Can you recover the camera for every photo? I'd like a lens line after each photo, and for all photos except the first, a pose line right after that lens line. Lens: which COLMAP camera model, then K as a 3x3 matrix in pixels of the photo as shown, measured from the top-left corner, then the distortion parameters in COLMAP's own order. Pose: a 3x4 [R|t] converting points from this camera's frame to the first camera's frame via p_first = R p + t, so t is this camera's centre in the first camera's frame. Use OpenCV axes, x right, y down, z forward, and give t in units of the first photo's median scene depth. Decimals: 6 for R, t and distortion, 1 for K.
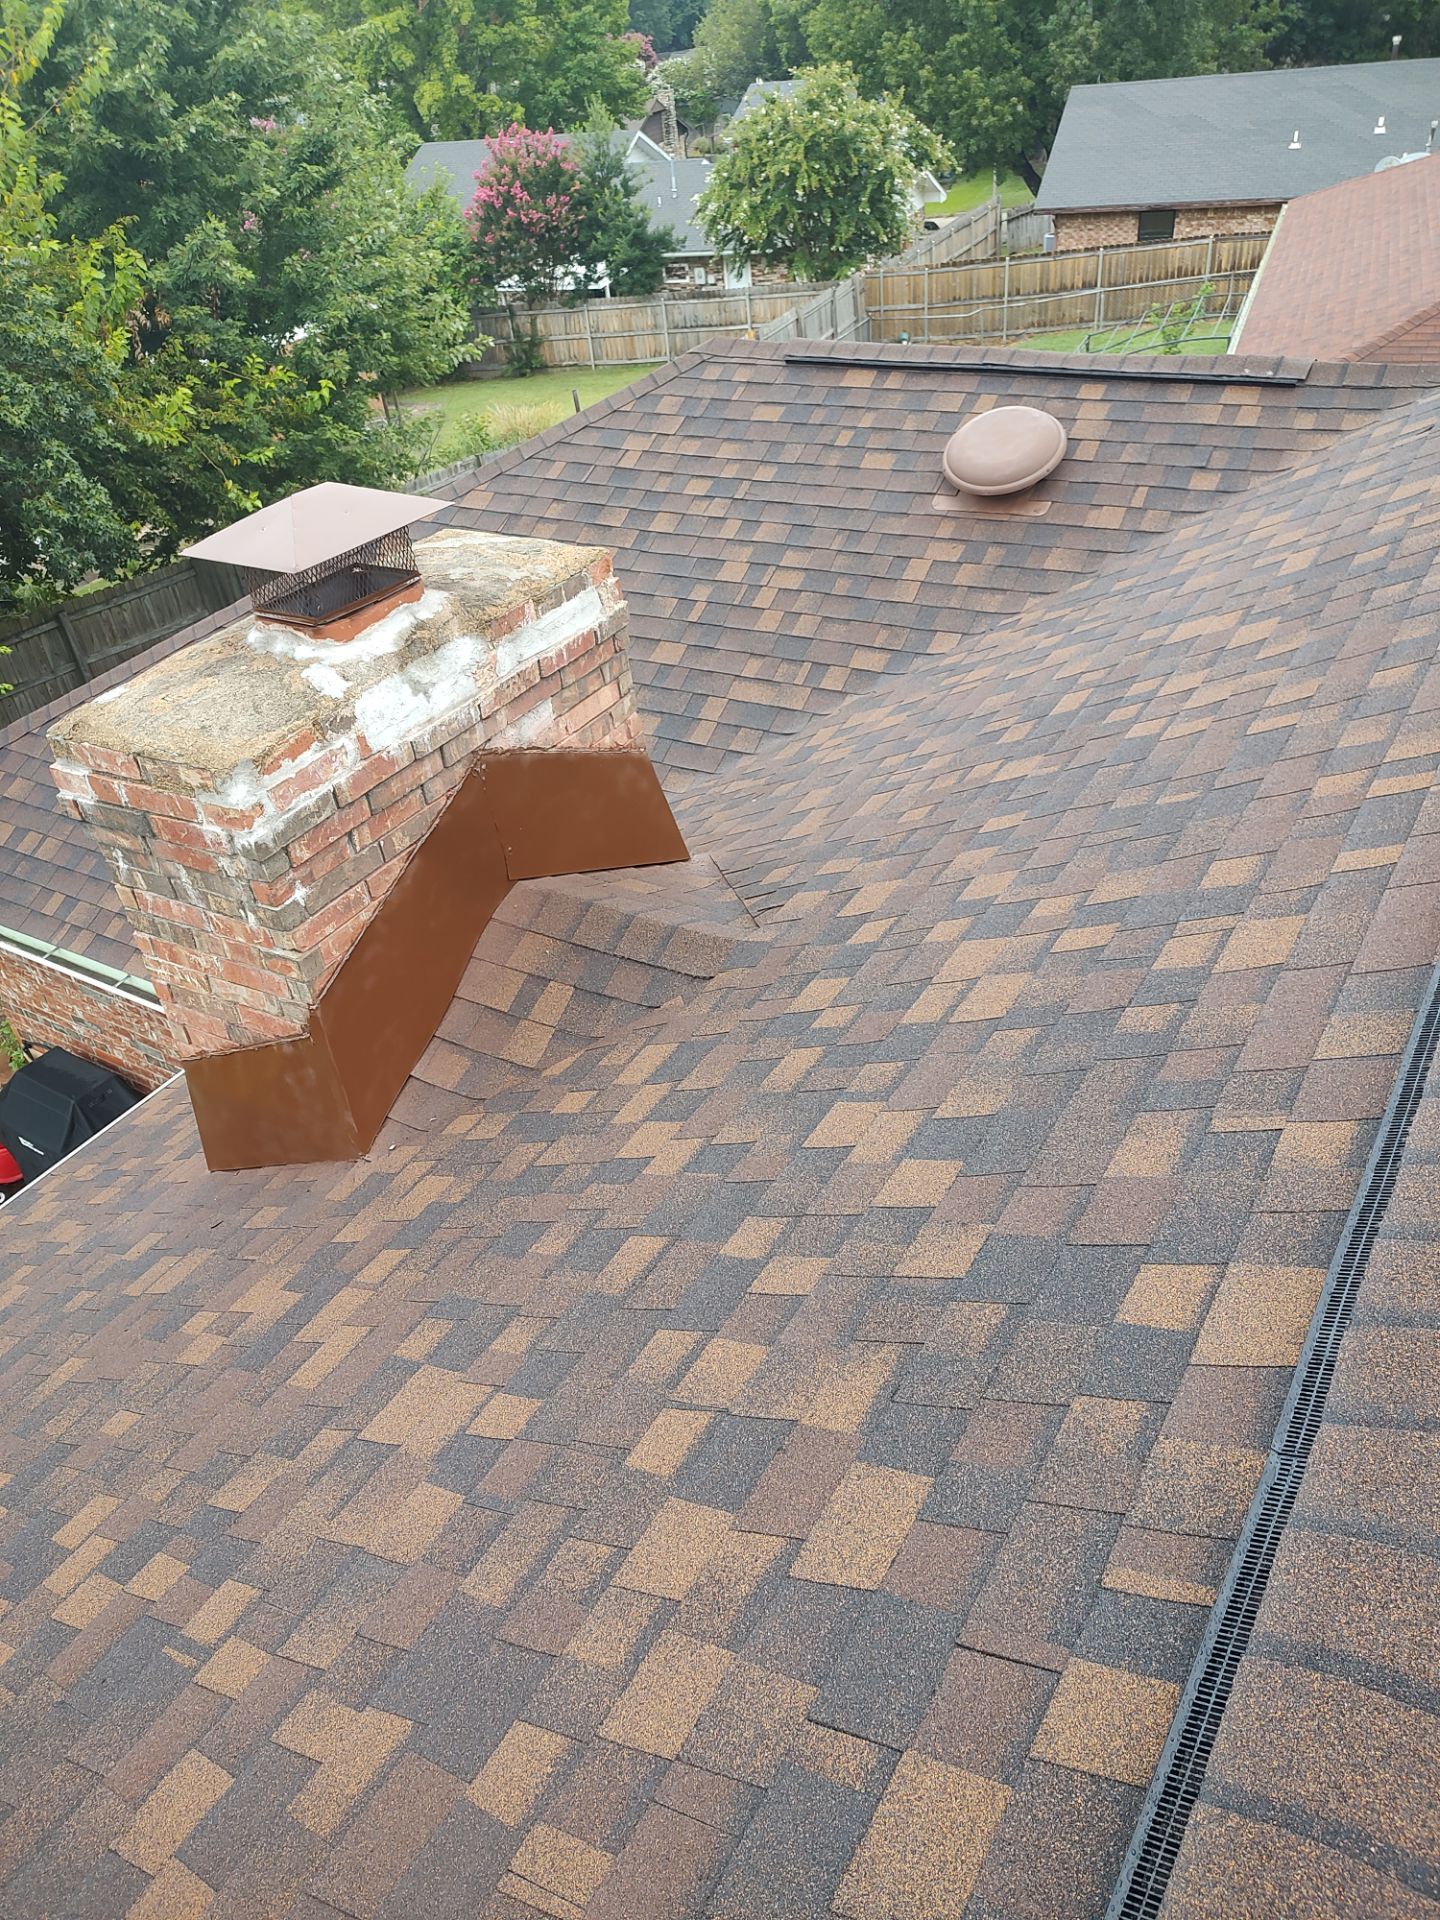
lens RADIAL K [[1362.8, 0, 720.0], [0, 1362.8, 960.0], [0, 0, 1]] dist [0.011568, -0.011576]
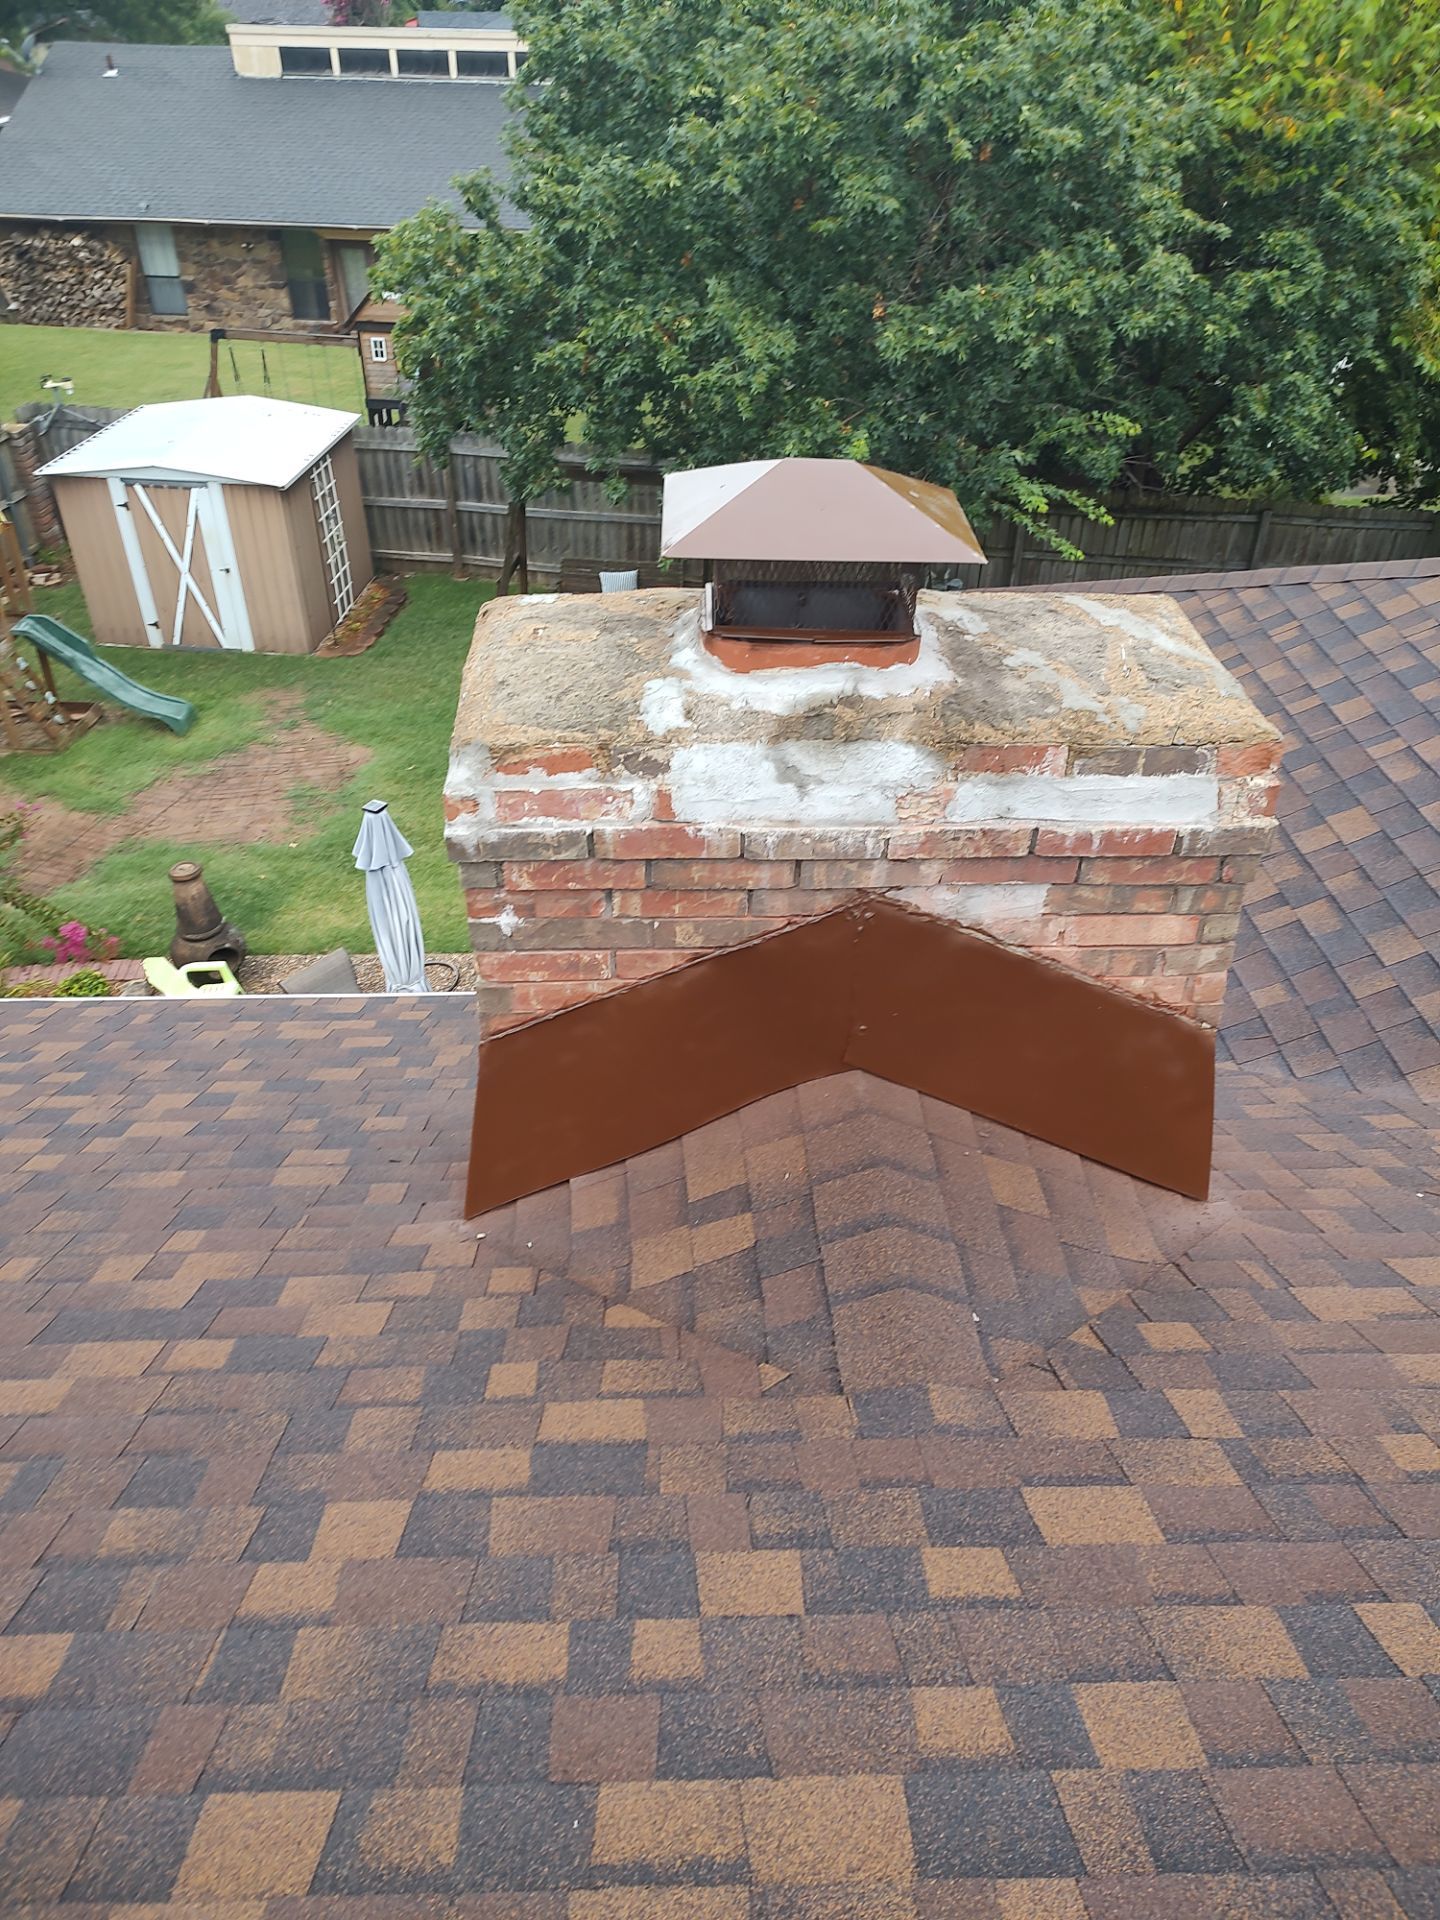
lens RADIAL K [[1362.8, 0, 720.0], [0, 1362.8, 960.0], [0, 0, 1]] dist [0.011568, -0.011576]
pose [[0.554363, 0.578178, -0.598658, 0.227635], [-0.534134, 0.798785, 0.276845, -0.293000], [0.638265, 0.166291, 0.751642, 0.460737]]
